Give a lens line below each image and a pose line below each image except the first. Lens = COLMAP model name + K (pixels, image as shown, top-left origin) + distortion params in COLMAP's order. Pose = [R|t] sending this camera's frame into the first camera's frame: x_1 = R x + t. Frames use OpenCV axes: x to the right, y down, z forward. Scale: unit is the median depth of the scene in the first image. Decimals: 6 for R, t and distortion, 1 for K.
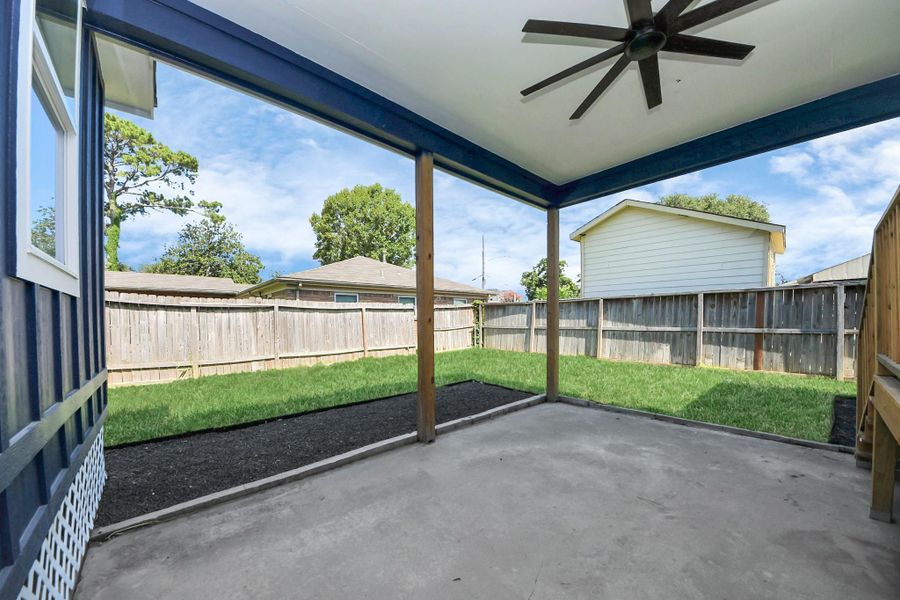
lens RADIAL K [[330.9, 0, 448.3], [0, 330.9, 307.1], [0, 0, 1]] dist [0.022833, -0.015190]
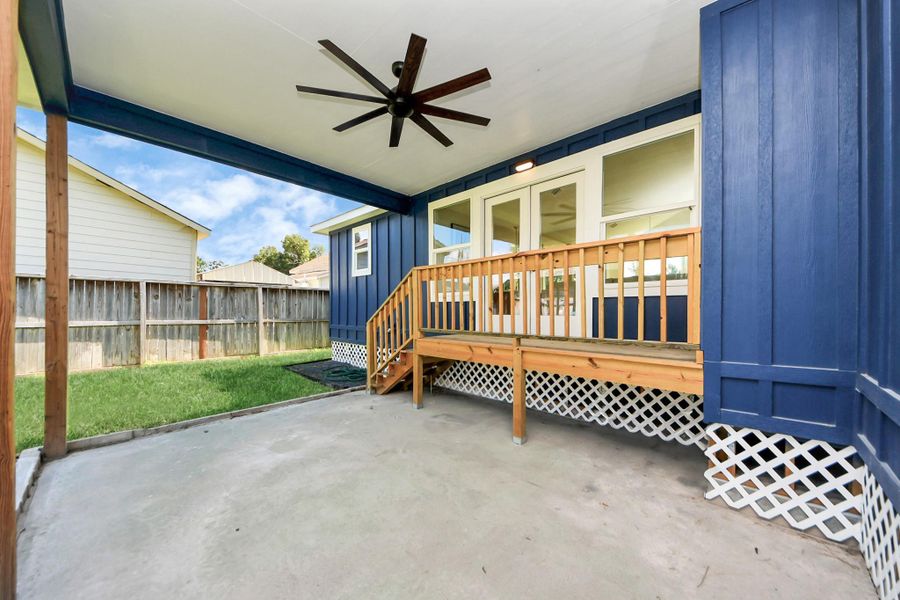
lens RADIAL K [[338.2, 0, 450.7], [0, 338.2, 313.7], [0, 0, 1]] dist [0.019444, -0.015931]
pose [[-0.125786, -0.003538, 0.992051, -0.271563], [-0.040432, 0.999181, -0.001563, 0.013358], [-0.991233, -0.040307, -0.125826, 0.347994]]
